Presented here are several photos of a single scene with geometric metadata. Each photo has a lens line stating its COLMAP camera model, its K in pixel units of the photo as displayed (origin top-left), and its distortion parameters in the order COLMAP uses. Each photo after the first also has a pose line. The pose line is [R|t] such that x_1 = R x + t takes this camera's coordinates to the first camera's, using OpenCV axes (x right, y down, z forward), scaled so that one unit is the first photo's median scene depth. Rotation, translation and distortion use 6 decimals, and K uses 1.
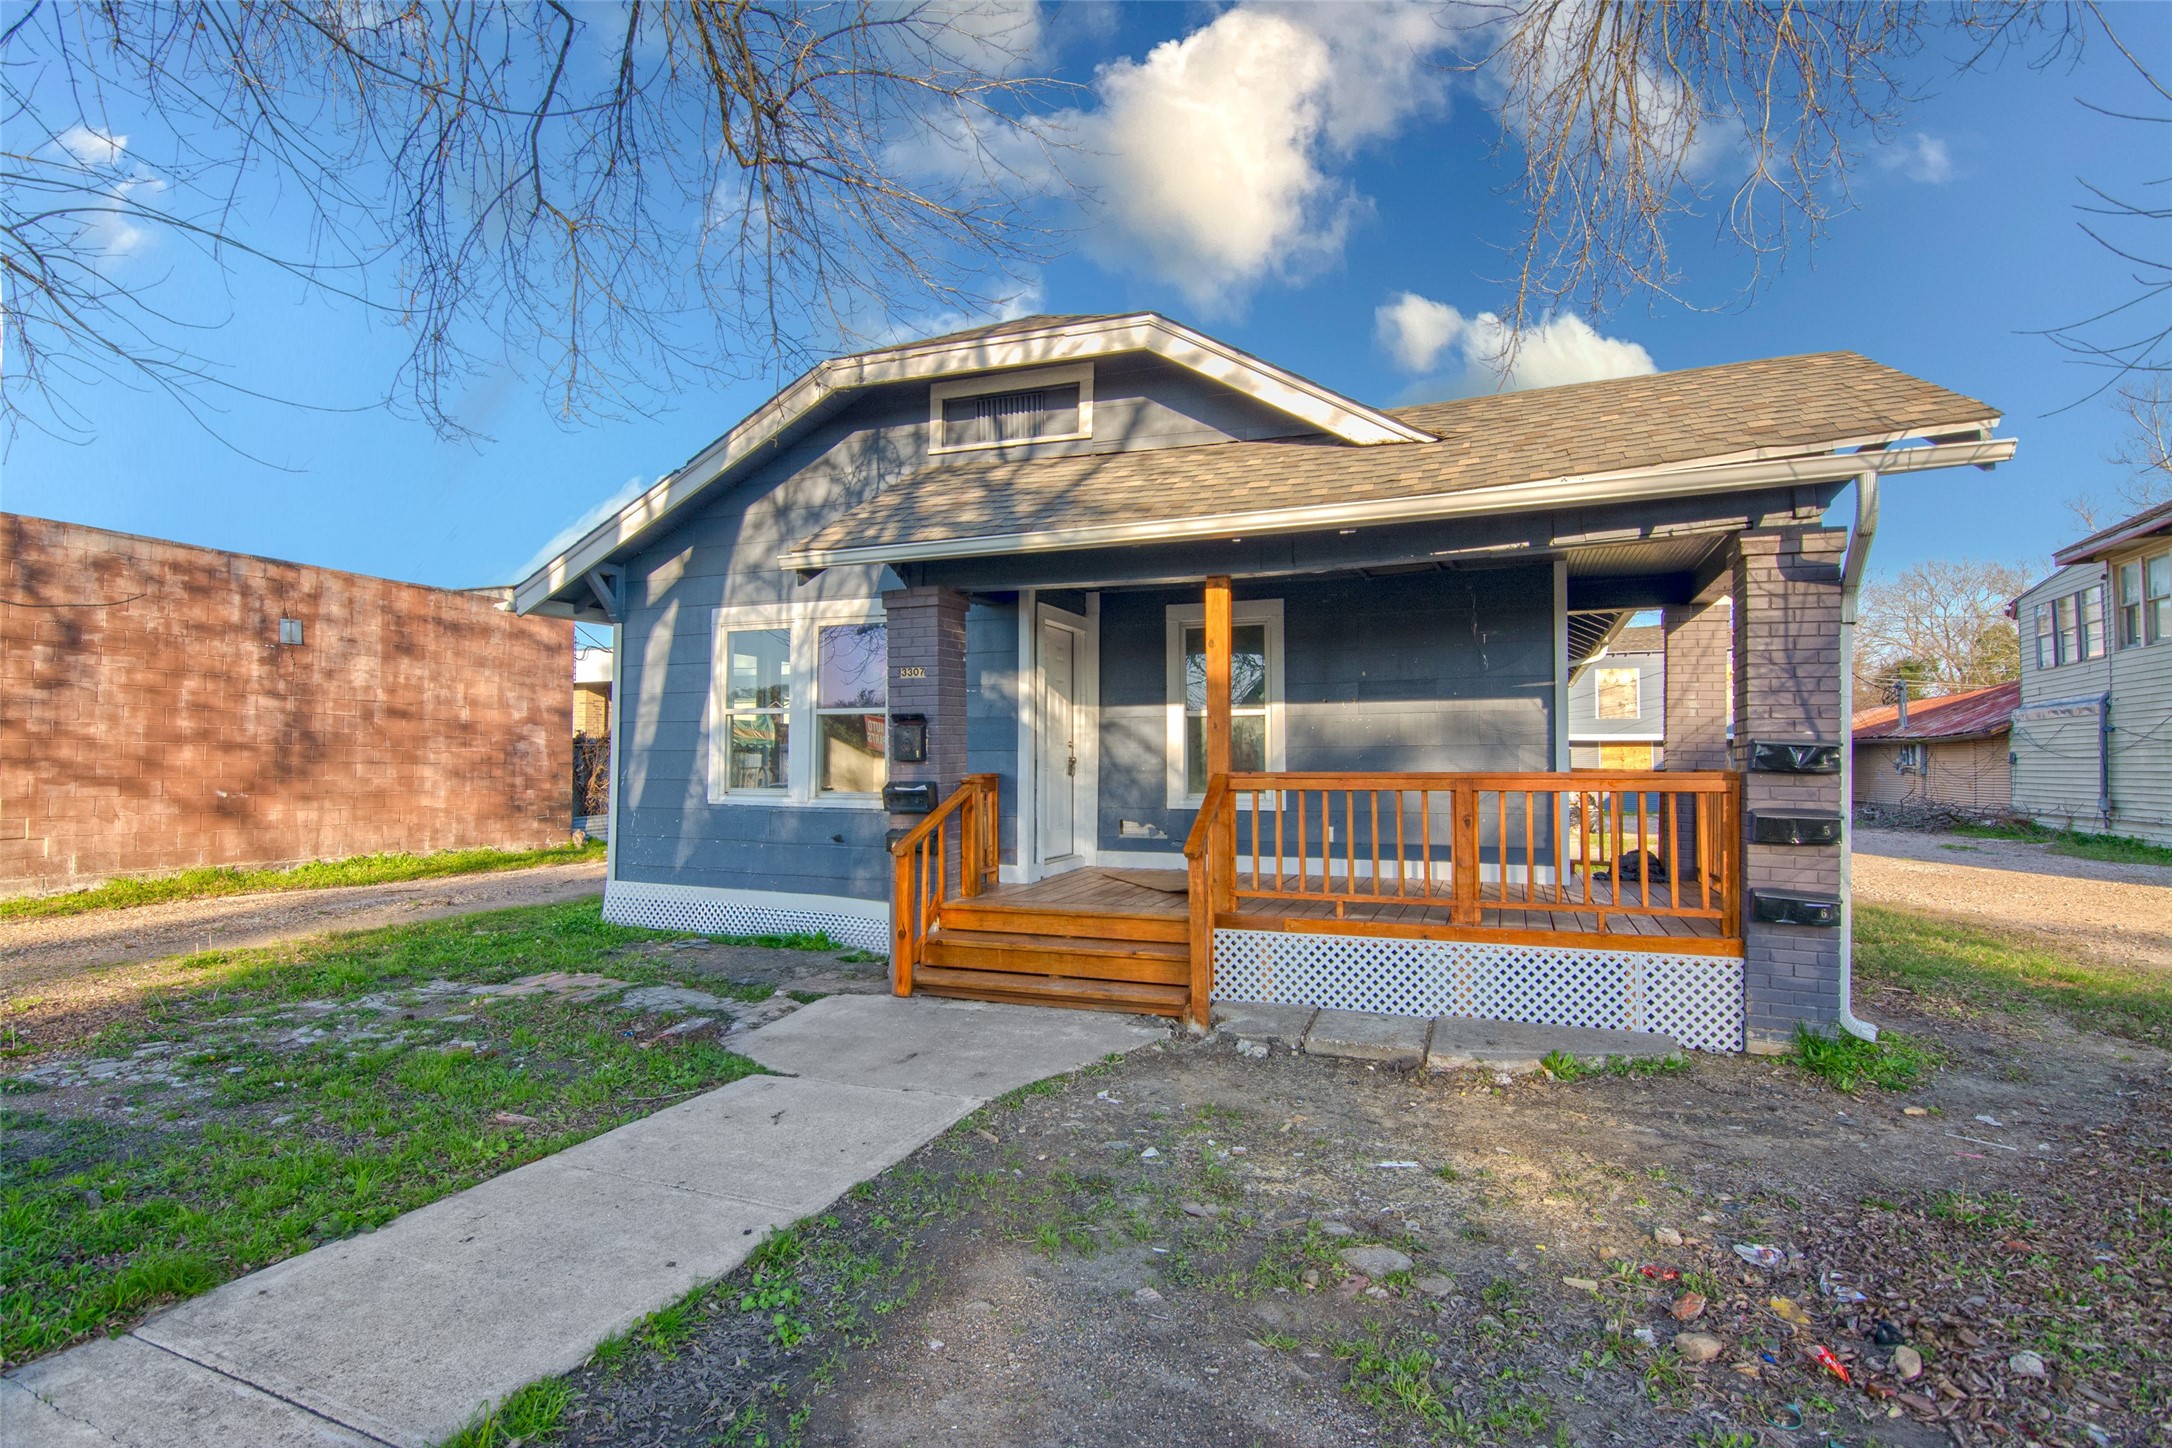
lens RADIAL K [[1081.5, 0, 1071.8], [0, 1081.5, 720.0], [0, 0, 1]] dist [-0.005711, -0.012241]
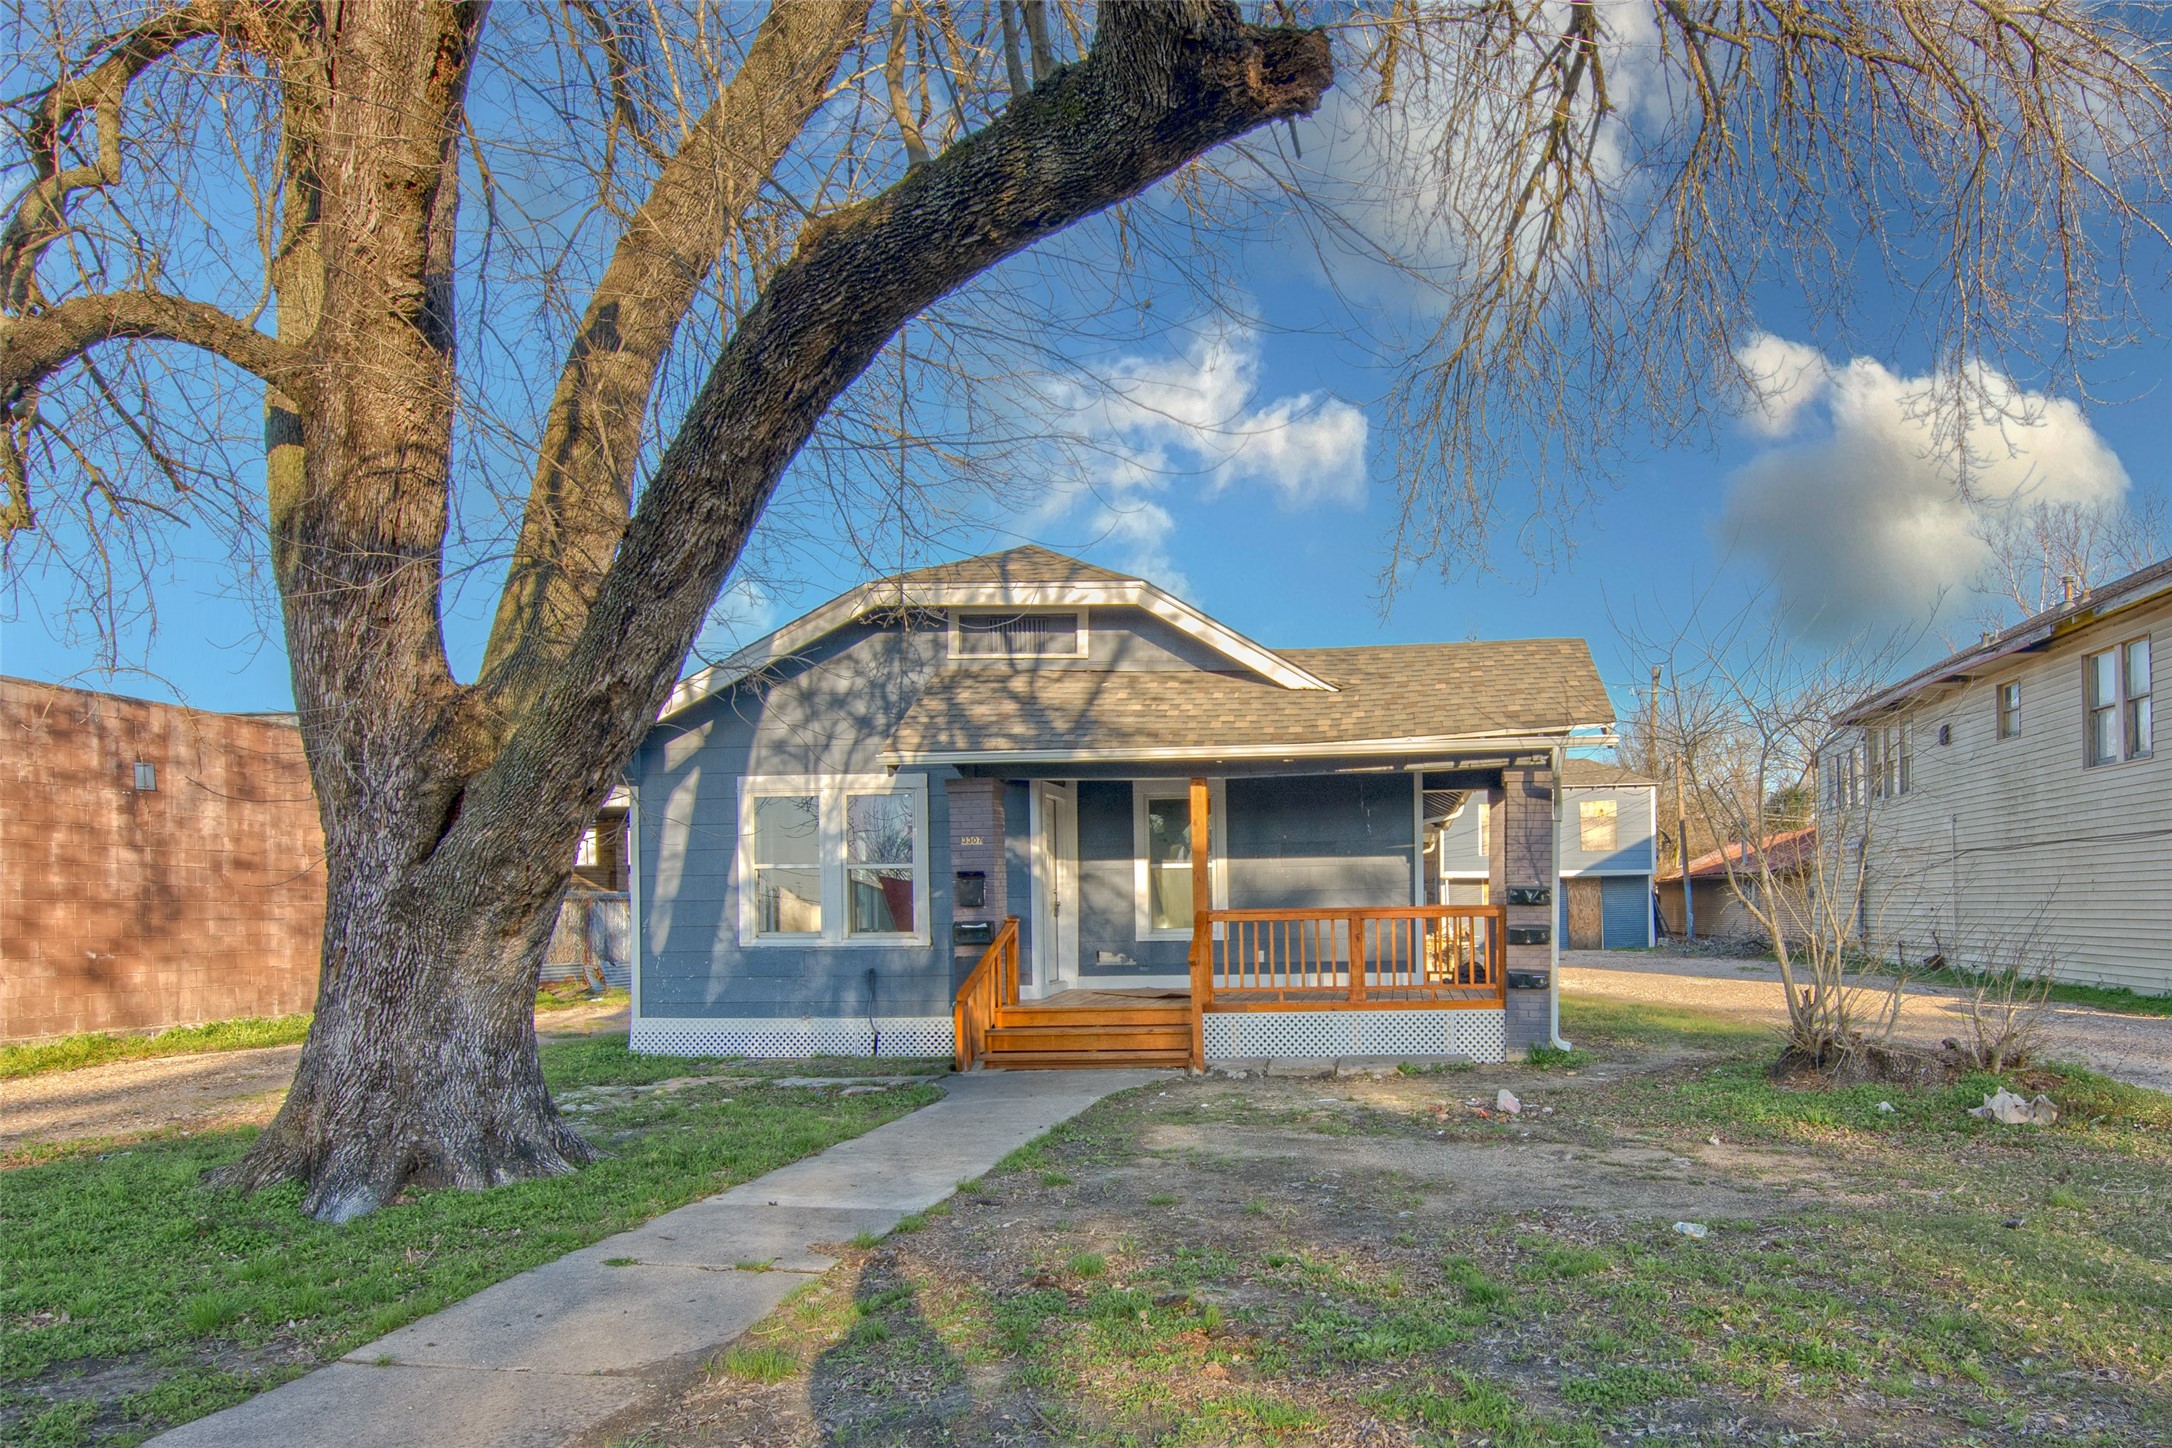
lens RADIAL K [[5940.2, 0, 1086.0], [0, 5940.2, 724.0], [0, 0, 1]] dist [-0.095252, 1.318054]
pose [[0.952306, -0.005048, 0.305104, -1.995083], [0.003333, 0.999976, 0.006141, -0.206266], [-0.305128, -0.004831, 0.952299, -5.359791]]
